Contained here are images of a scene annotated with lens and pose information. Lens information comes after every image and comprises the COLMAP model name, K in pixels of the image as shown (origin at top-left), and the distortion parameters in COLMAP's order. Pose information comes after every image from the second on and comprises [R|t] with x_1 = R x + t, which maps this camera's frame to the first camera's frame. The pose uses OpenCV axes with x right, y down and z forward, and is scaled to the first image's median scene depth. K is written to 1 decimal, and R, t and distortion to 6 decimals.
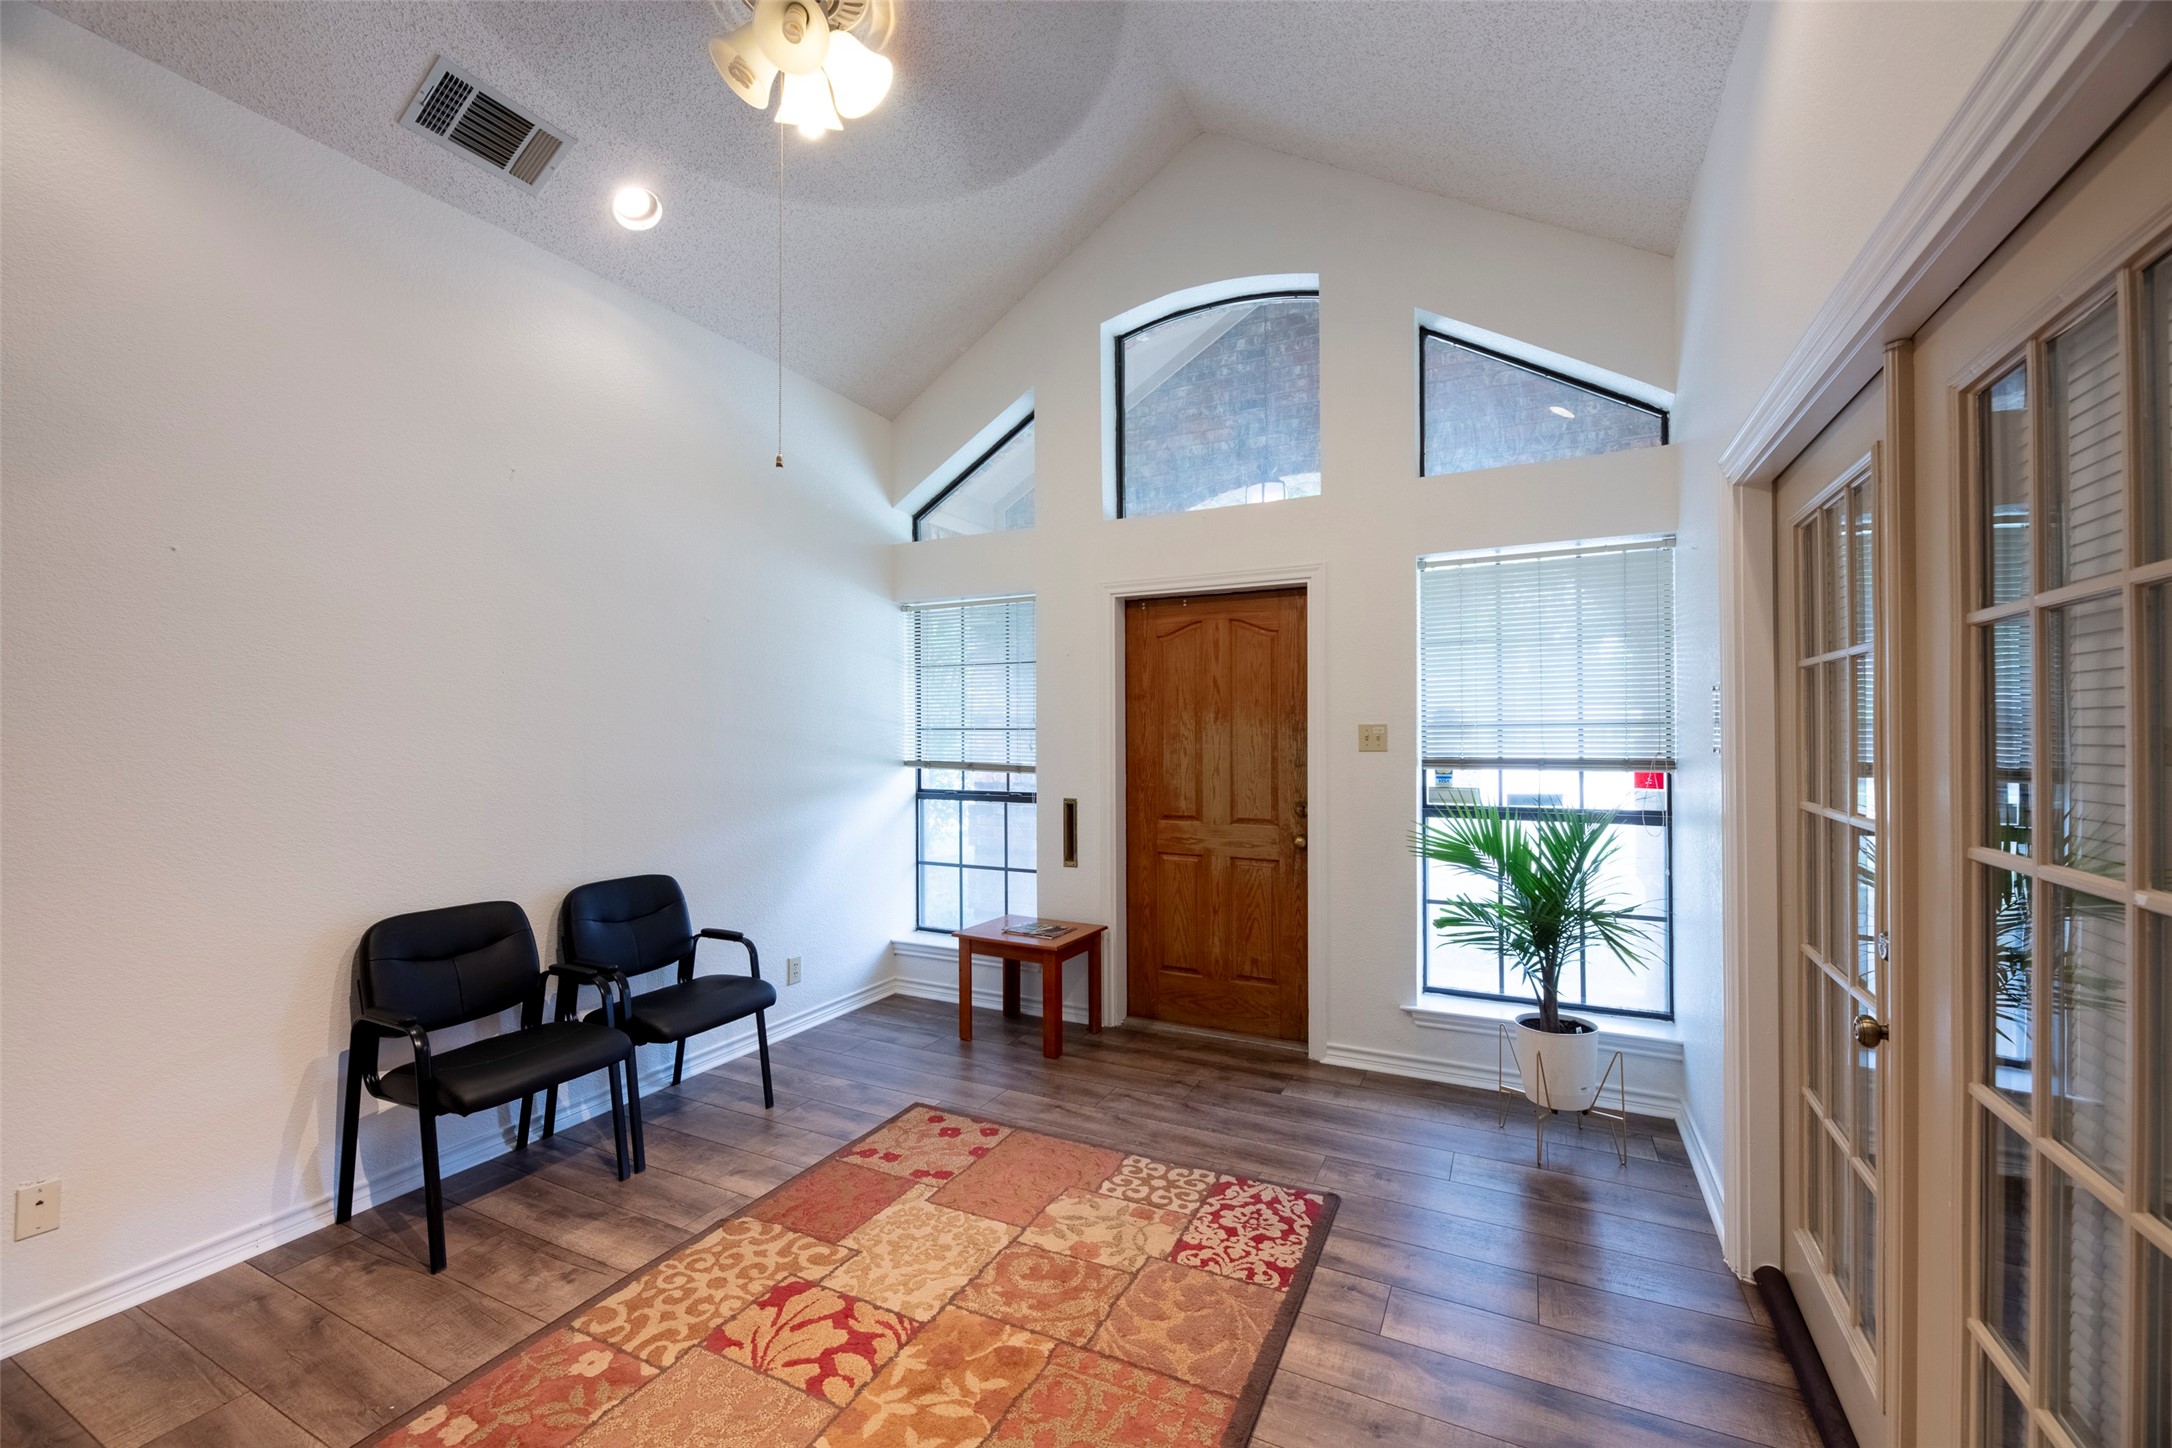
lens RADIAL K [[882.5, 0, 1093.3], [0, 882.5, 719.9], [0, 0, 1]] dist [0.004611, -0.004163]
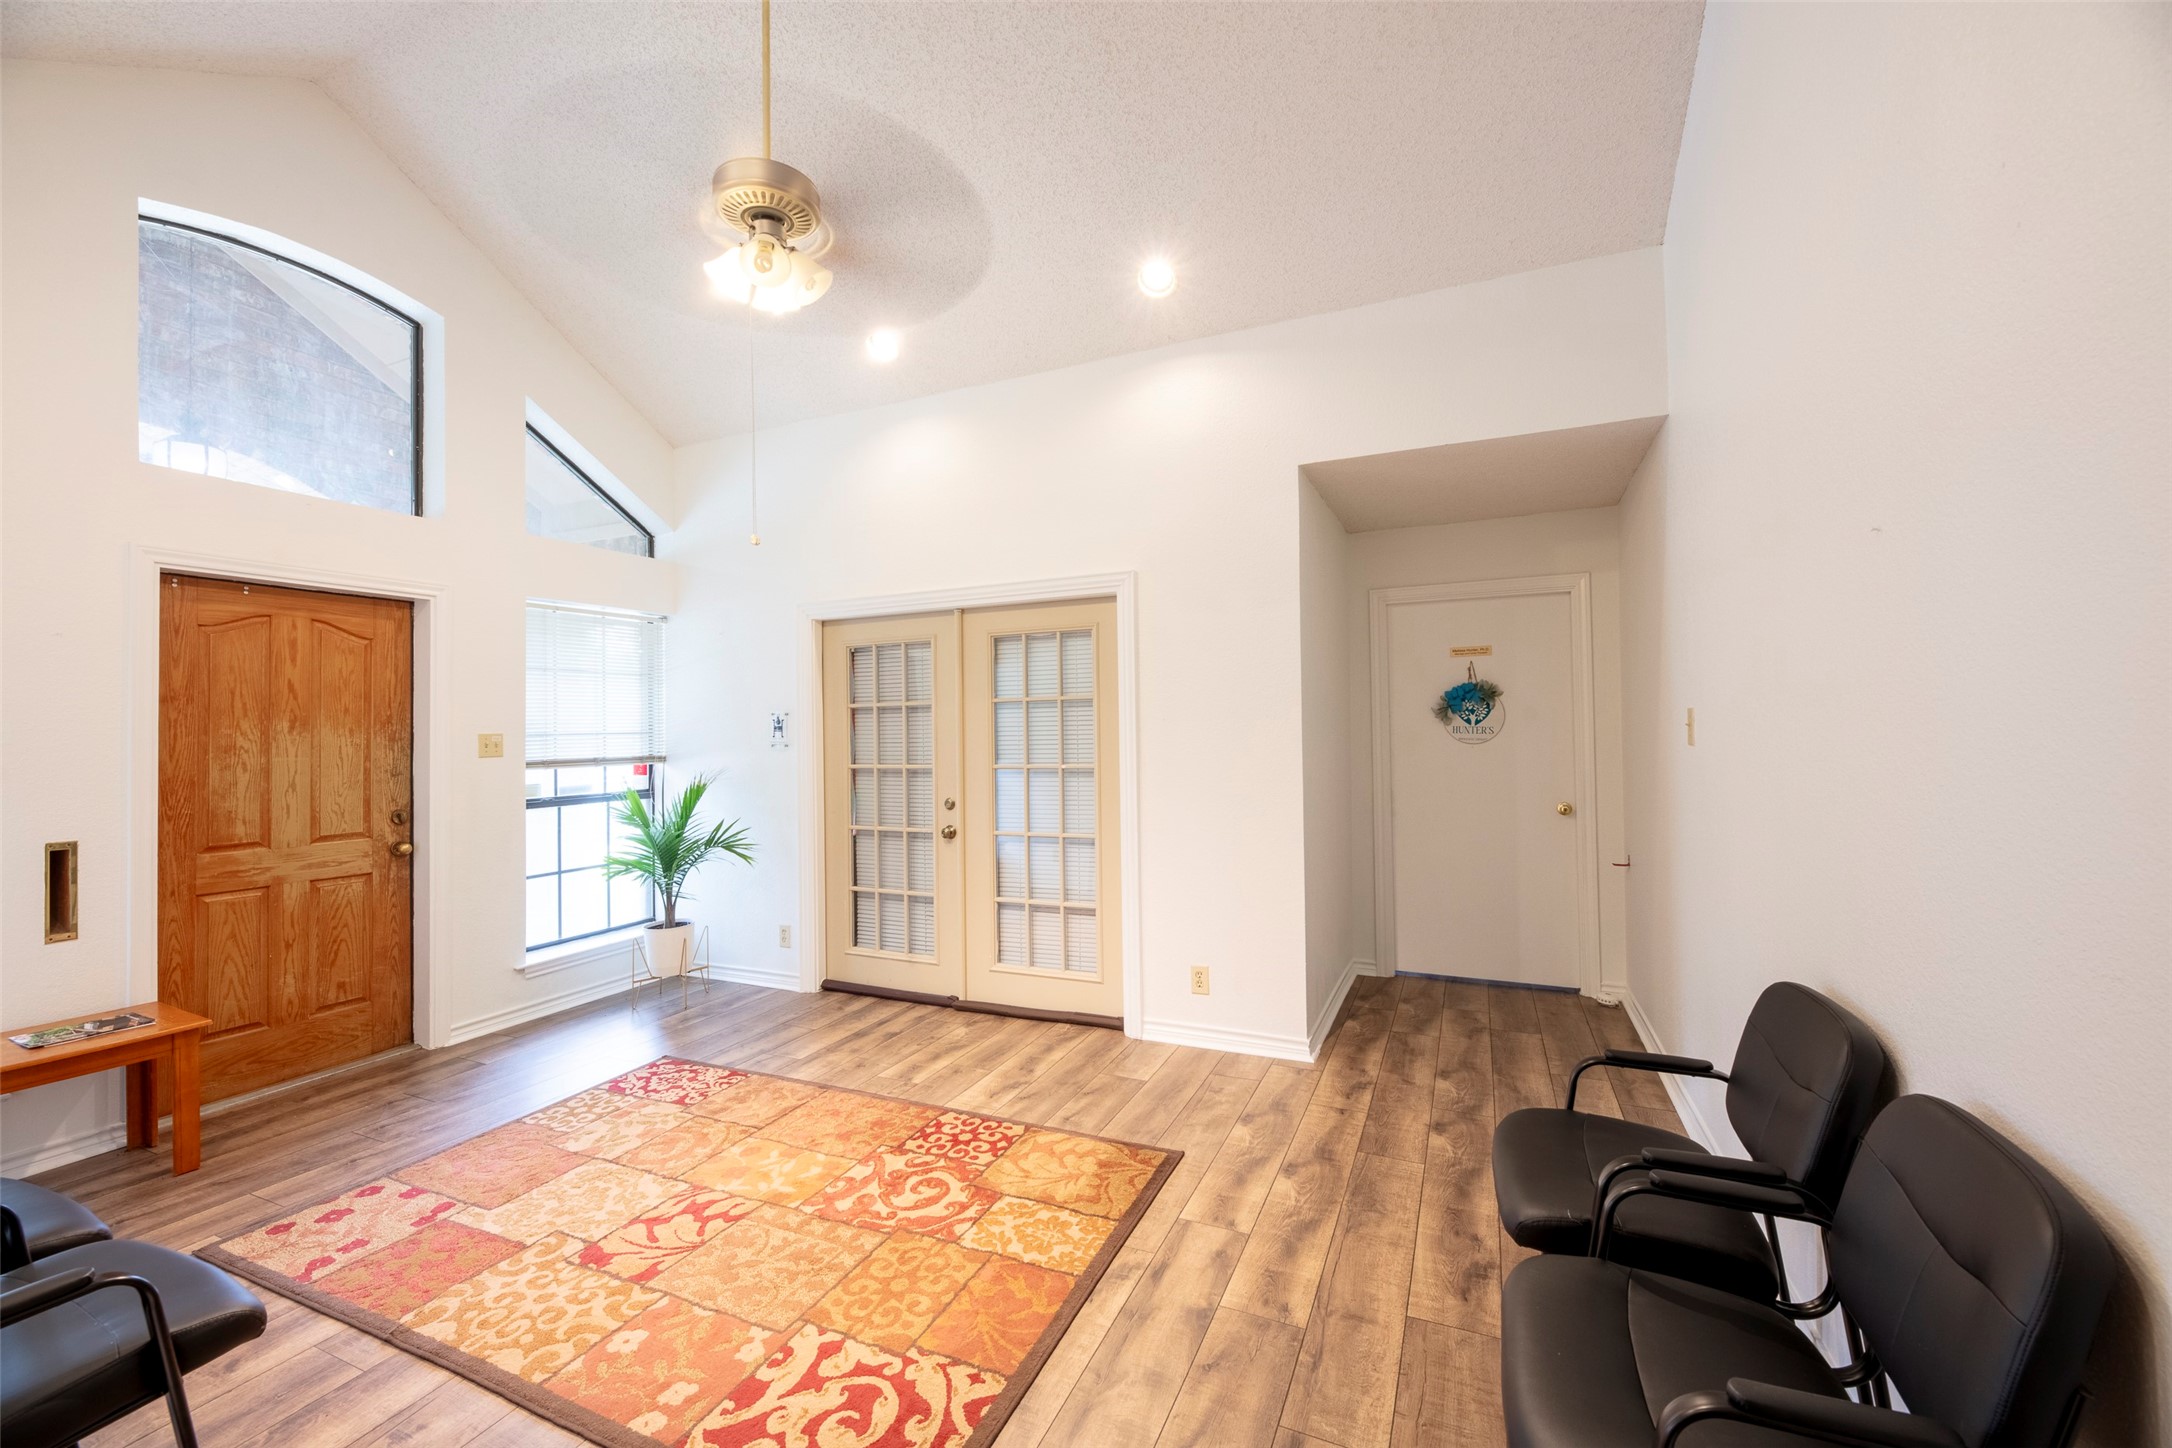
lens RADIAL K [[882.5, 0, 1090.5], [0, 882.5, 726.8], [0, 0, 1]] dist [0.004611, -0.004163]
pose [[-0.050270, 0.008938, 0.998696, -0.849369], [0.003398, 0.999956, -0.008778, 0.008558], [-0.998730, 0.002952, -0.050298, 0.261285]]
